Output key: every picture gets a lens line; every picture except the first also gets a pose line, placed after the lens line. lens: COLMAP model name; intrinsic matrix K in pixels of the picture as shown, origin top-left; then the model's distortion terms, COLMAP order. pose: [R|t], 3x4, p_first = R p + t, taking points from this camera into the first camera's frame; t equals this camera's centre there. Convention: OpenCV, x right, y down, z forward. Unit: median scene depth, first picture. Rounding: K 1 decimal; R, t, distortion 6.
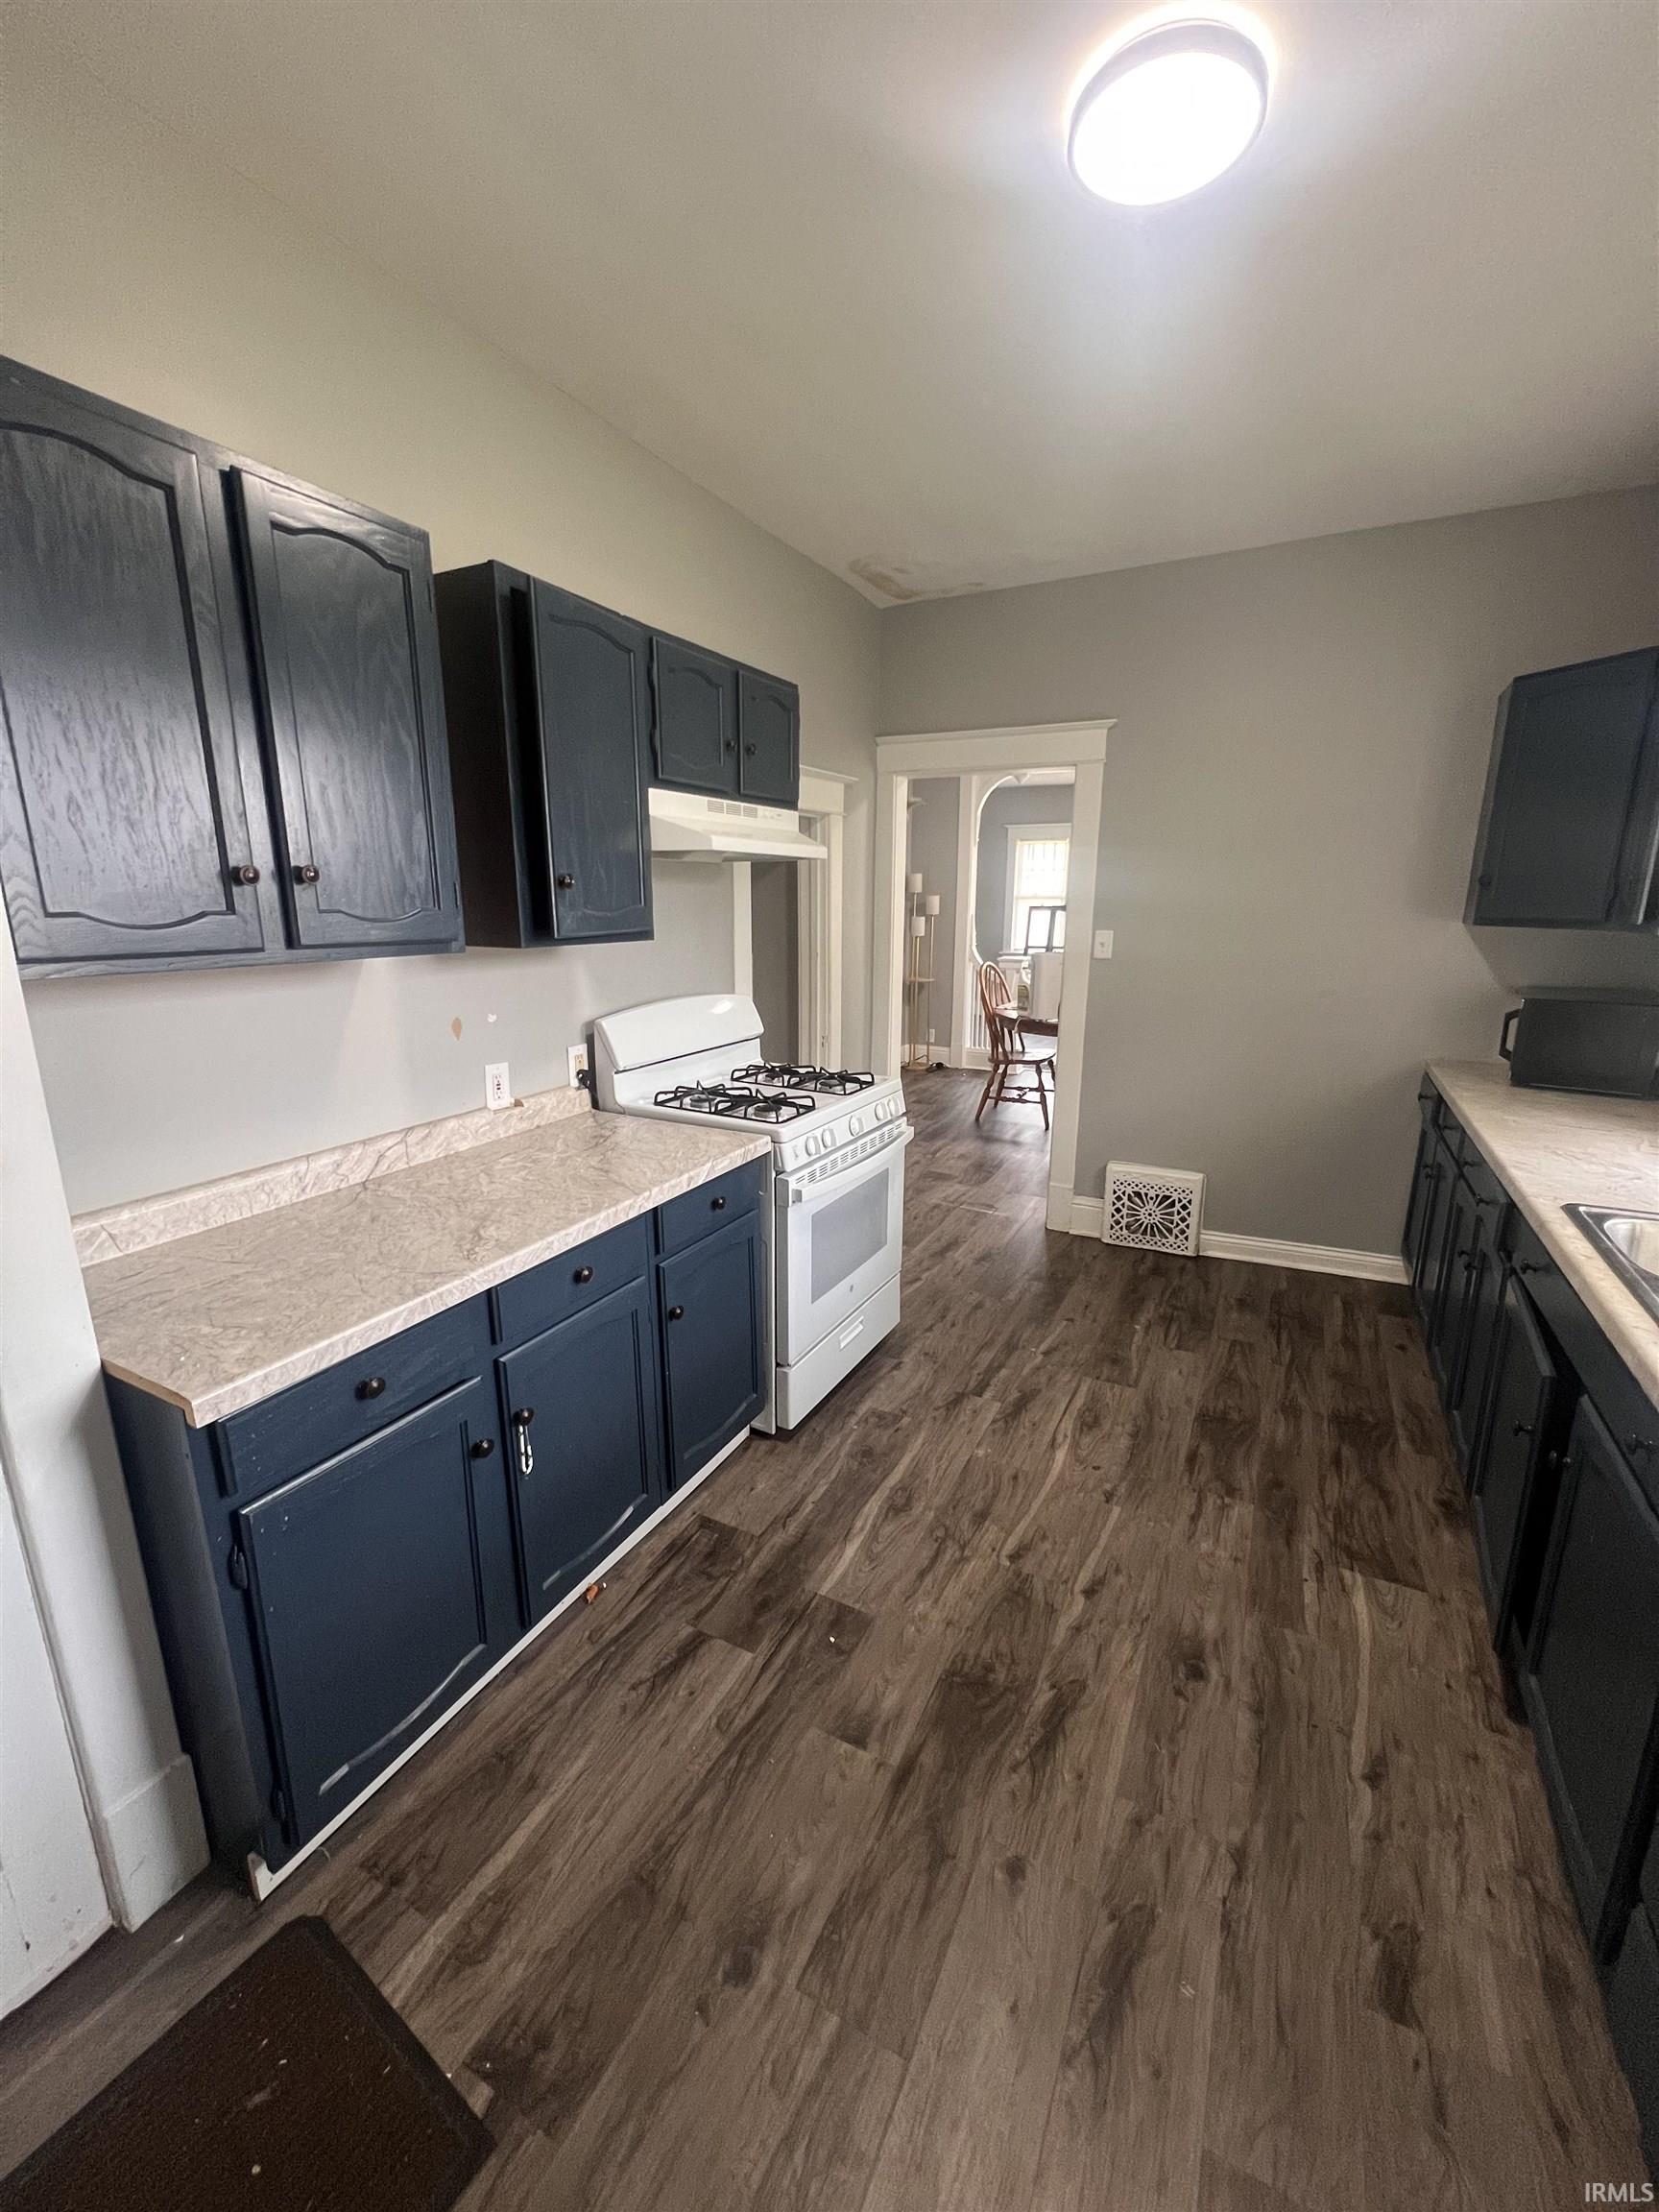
lens RADIAL K [[898.4, 0, 829.5], [0, 898.4, 1106.0], [0, 0, 1]] dist [0.000304, 0.000199]
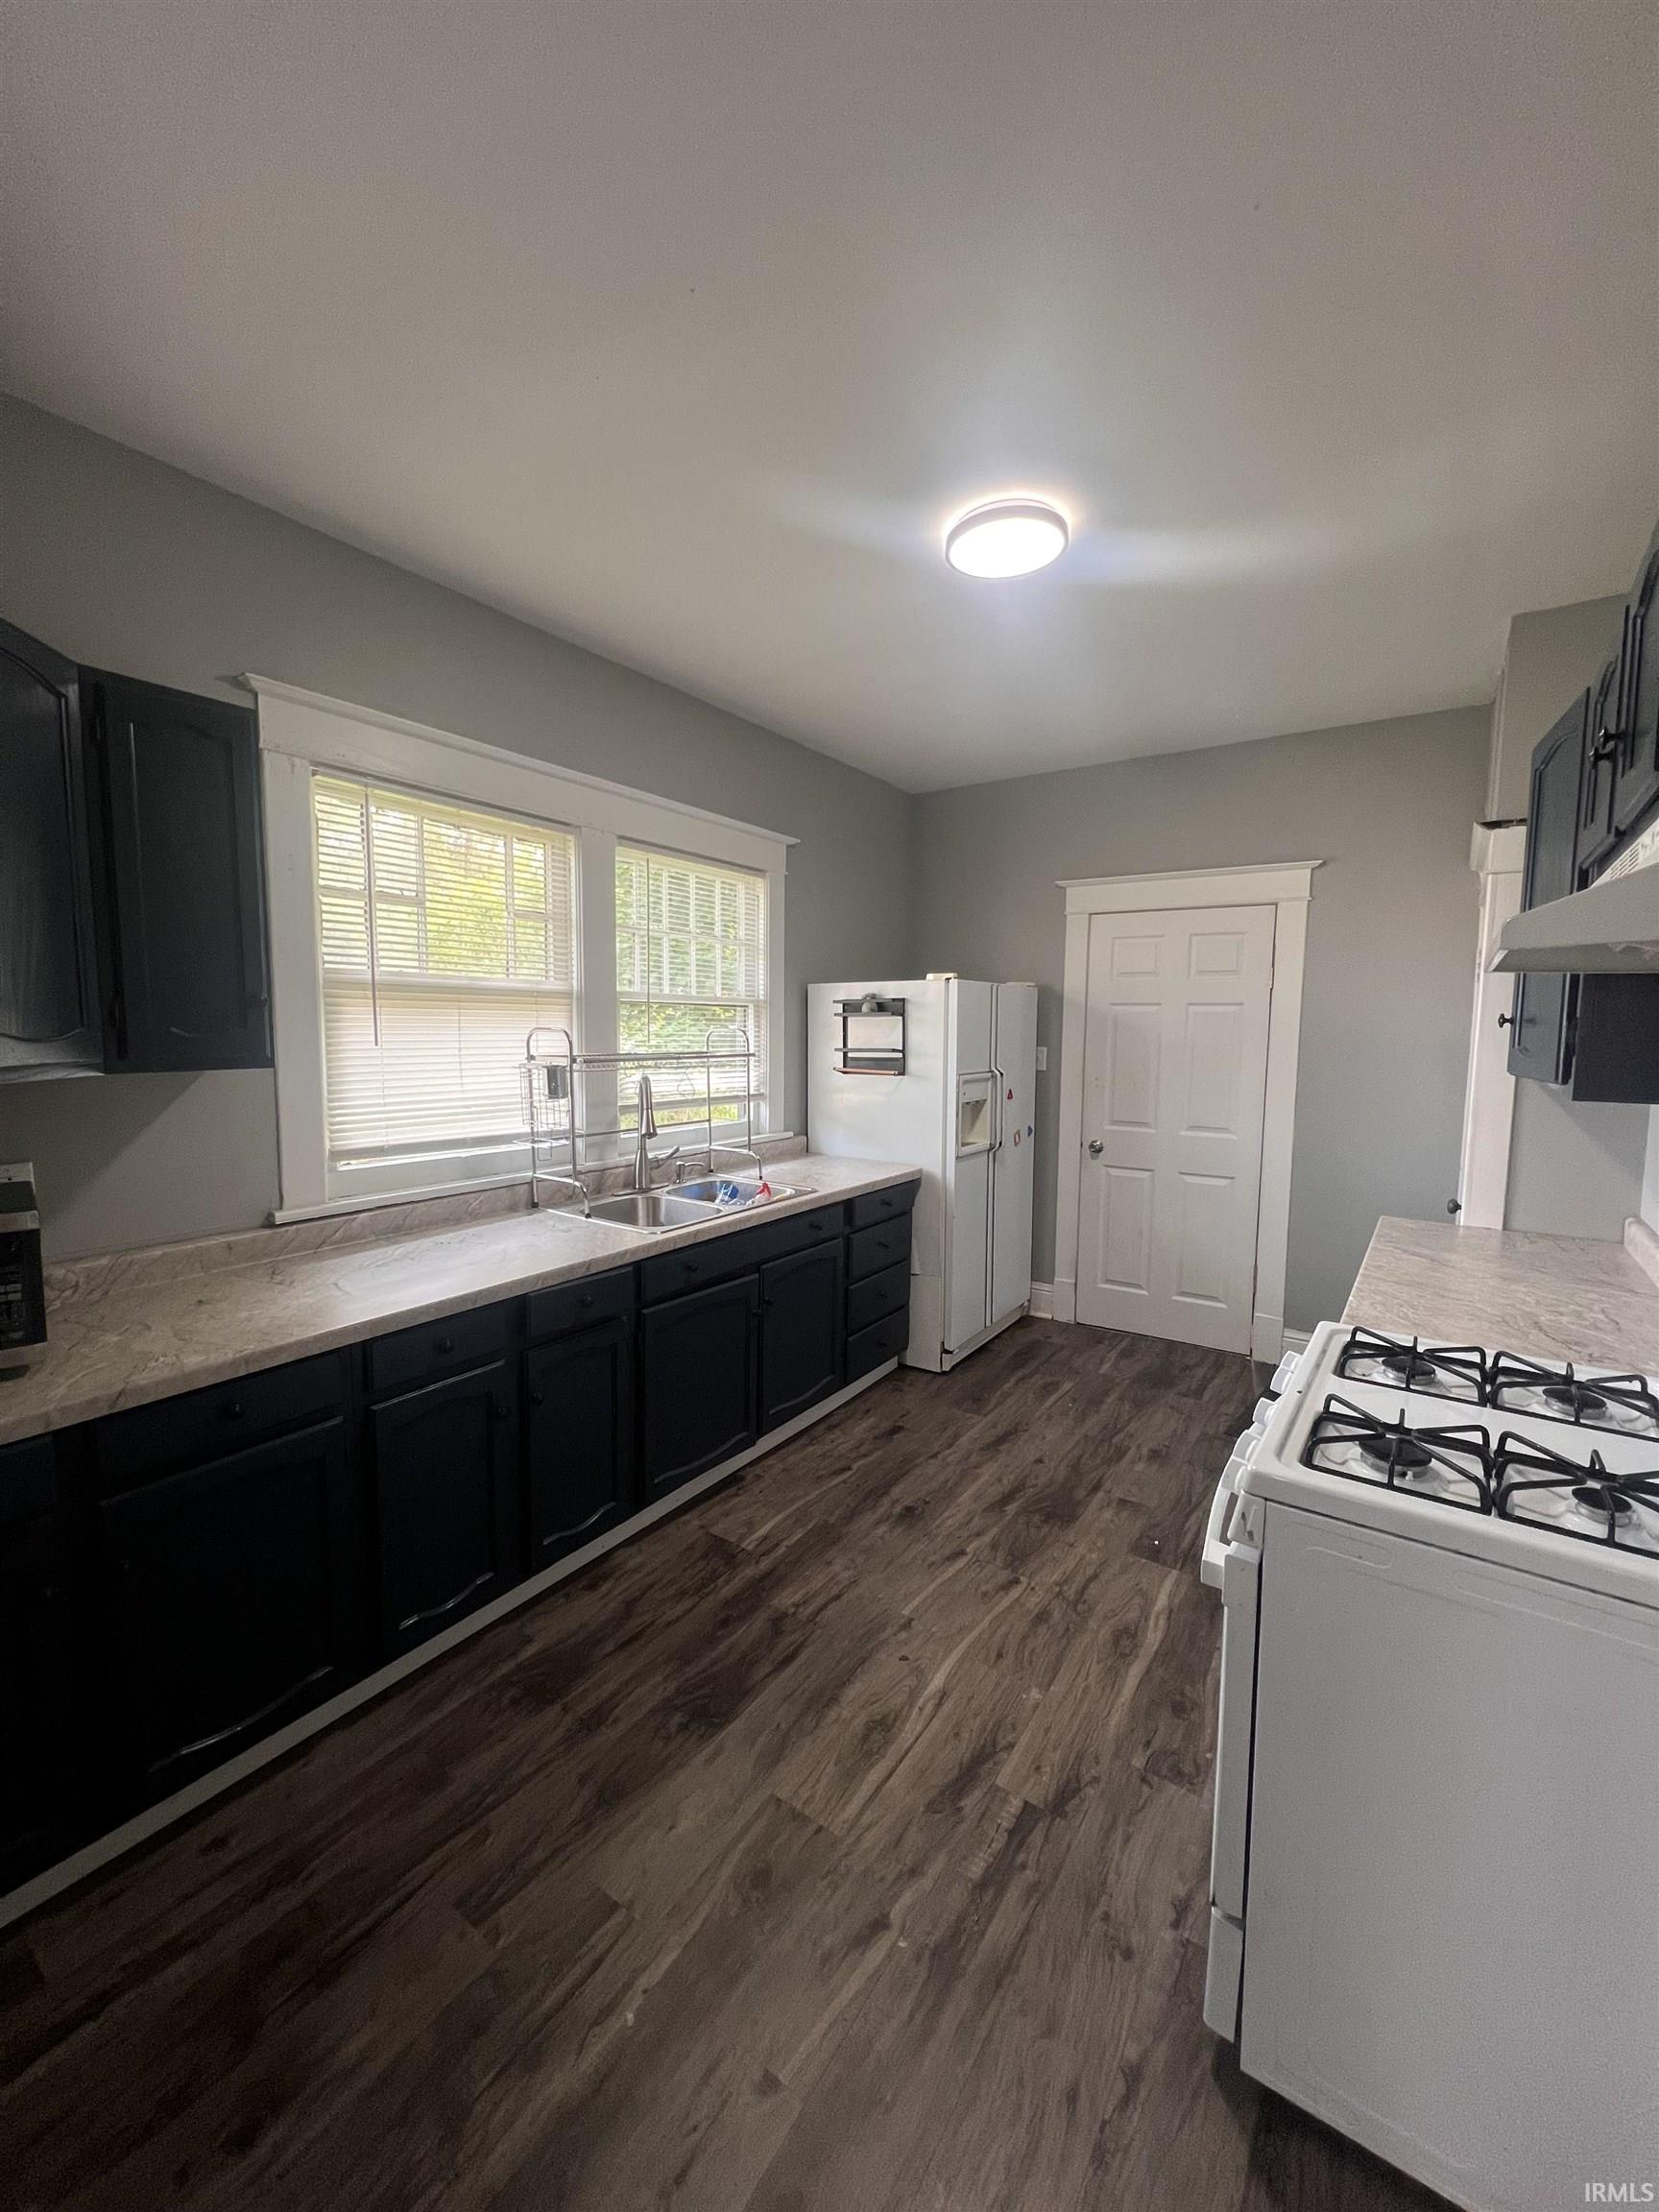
lens RADIAL K [[898.4, 0, 829.5], [0, 898.4, 1106.0], [0, 0, 1]] dist [0.000304, 0.000199]
pose [[-0.992503, -0.021847, 0.120250, 0.293787], [0.018010, 0.947011, 0.320696, -0.426087], [-0.120885, 0.320457, -0.939518, 1.780352]]
